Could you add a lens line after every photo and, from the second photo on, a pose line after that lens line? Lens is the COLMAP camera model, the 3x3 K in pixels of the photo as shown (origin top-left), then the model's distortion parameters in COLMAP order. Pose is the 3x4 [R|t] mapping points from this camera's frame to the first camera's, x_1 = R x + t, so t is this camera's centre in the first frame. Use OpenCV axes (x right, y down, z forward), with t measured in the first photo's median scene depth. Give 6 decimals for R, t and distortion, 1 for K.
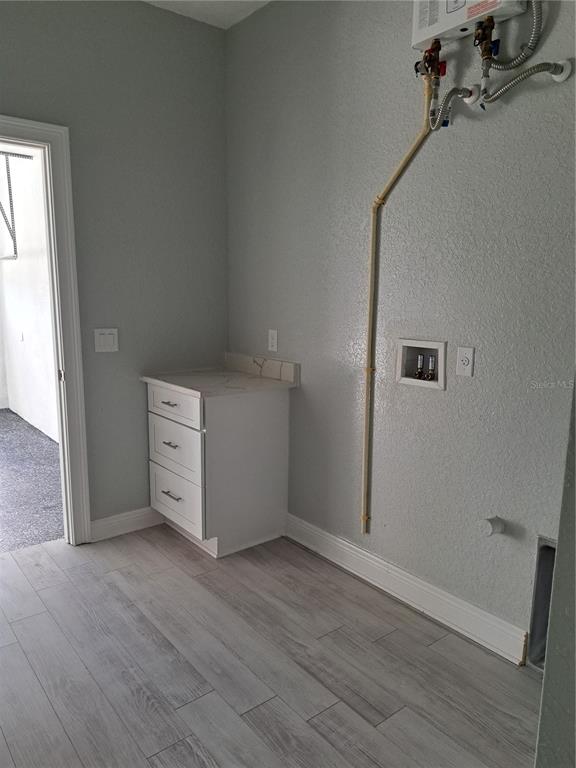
lens RADIAL K [[540.6, 0, 292.4], [0, 540.6, 382.7], [0, 0, 1]] dist [0.088065, -0.108340]
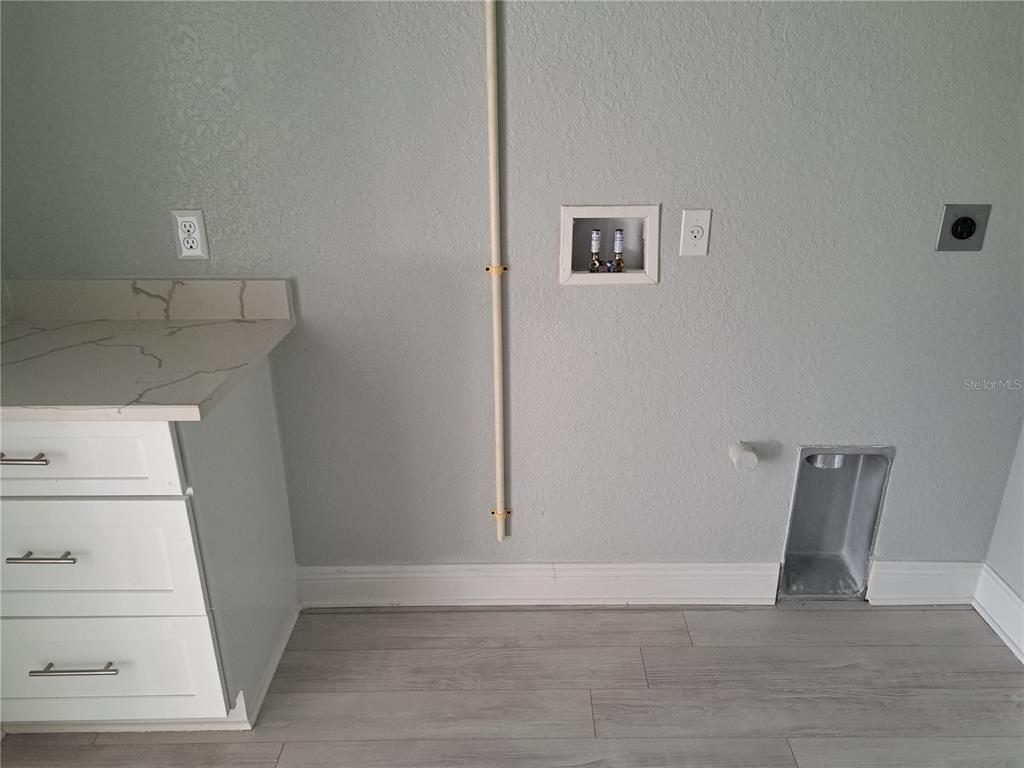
lens RADIAL K [[720.8, 0, 530.4], [0, 720.8, 386.7], [0, 0, 1]] dist [0.088065, -0.108340]
pose [[0.628995, -0.291470, 0.720702, -0.425558], [0.134269, 0.953854, 0.268578, -0.109477], [-0.765727, -0.072166, 0.639105, 0.529782]]
